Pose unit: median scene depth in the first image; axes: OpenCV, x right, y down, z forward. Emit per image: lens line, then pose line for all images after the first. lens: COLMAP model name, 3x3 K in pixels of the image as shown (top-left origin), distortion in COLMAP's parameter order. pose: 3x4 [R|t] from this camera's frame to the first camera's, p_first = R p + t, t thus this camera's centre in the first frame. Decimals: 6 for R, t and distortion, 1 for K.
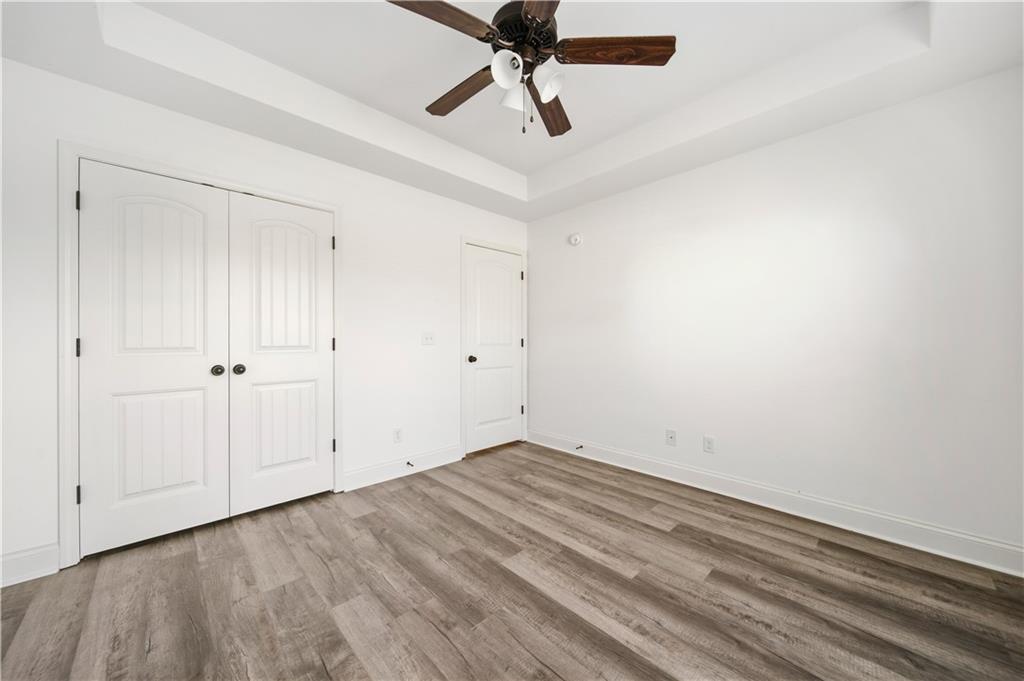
lens RADIAL K [[368.9, 0, 512.9], [0, 368.9, 341.6], [0, 0, 1]] dist [-0.001564, -0.000271]
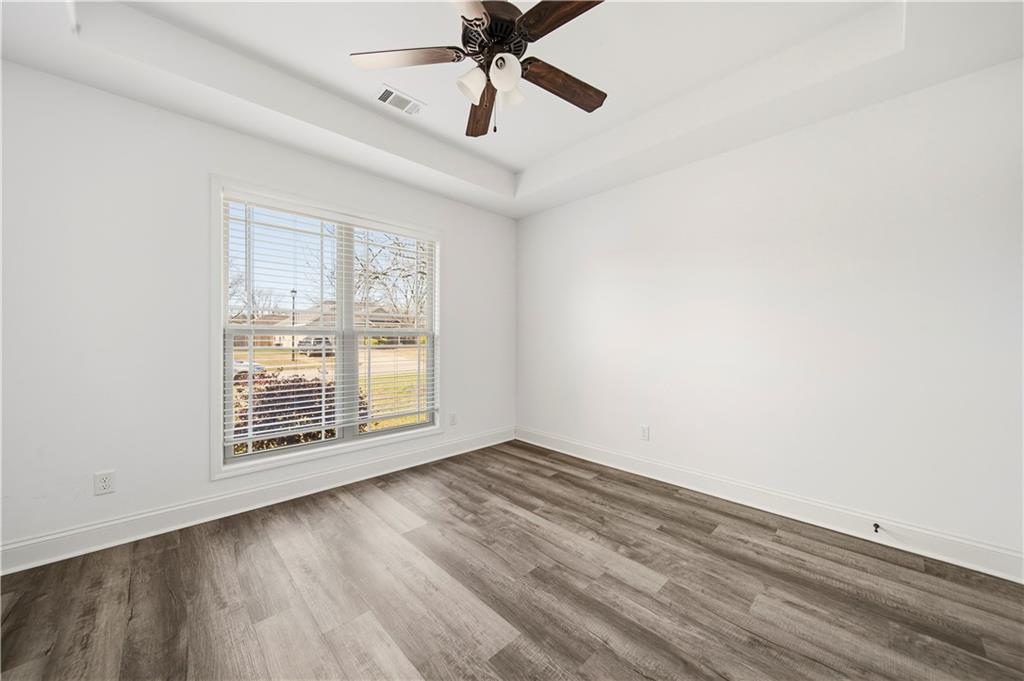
lens RADIAL K [[368.9, 0, 511.2], [0, 368.9, 338.5], [0, 0, 1]] dist [-0.001564, -0.000271]
pose [[-0.999997, -0.001896, 0.001427, -0.015609], [-0.001884, 0.999963, 0.008334, -0.012418], [-0.001443, 0.008332, -0.999964, 1.977035]]
